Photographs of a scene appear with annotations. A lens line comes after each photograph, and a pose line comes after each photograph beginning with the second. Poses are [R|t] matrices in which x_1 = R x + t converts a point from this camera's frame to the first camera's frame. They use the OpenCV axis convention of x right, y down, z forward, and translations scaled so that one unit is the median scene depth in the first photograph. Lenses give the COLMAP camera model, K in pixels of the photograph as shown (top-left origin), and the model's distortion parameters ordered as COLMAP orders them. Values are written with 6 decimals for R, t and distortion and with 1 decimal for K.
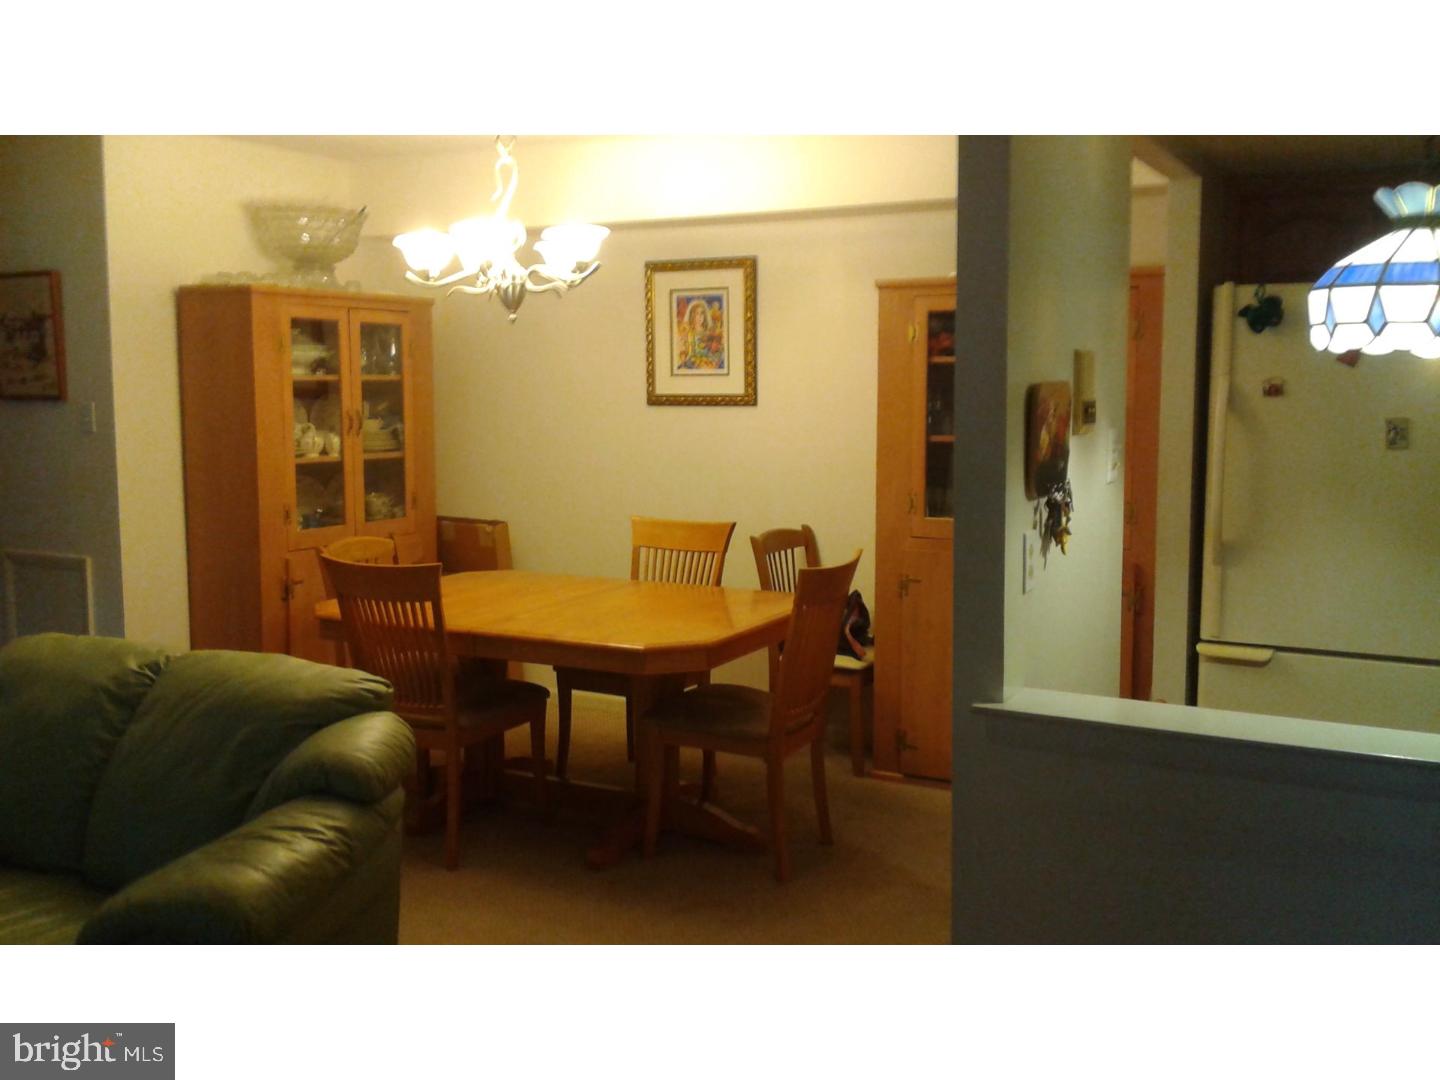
lens RADIAL K [[1118.7, 0, 720.0], [0, 1118.7, 540.0], [0, 0, 1]] dist [0.011640, 0.003667]
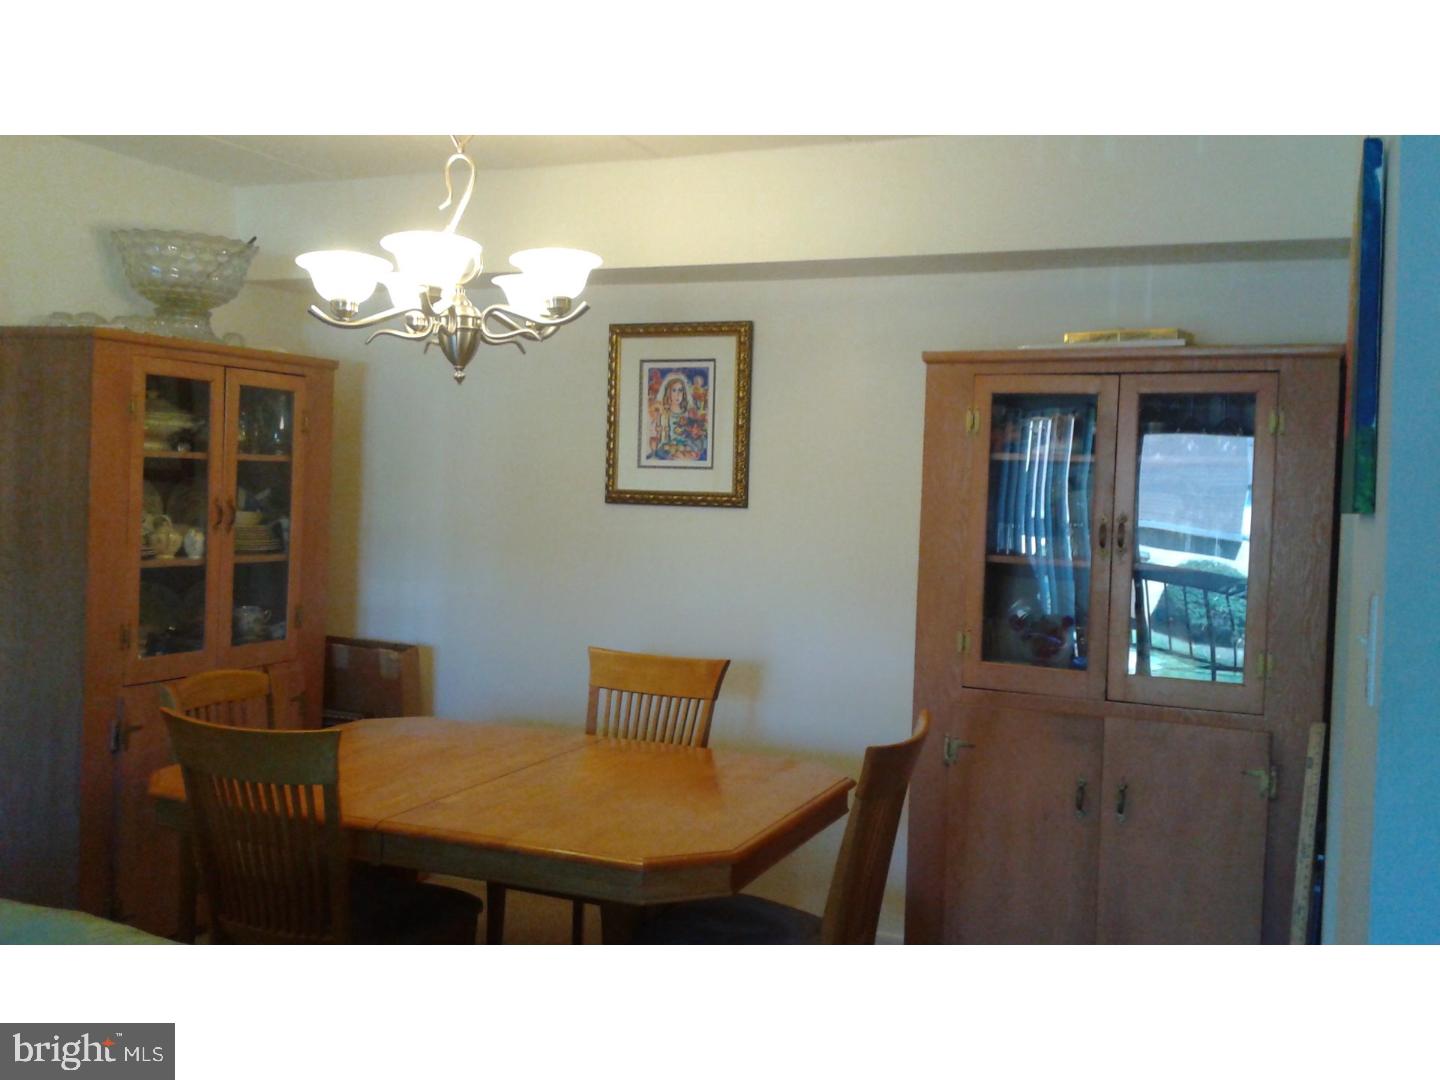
lens RADIAL K [[1264.1, 0, 720.0], [0, 1264.1, 540.0], [0, 0, 1]] dist [-0.006005, -0.012676]
pose [[0.997888, 0.027290, 0.058956, -0.041258], [-0.021650, 0.995312, -0.094262, -0.014695], [-0.061252, 0.092786, 0.993800, 0.130816]]
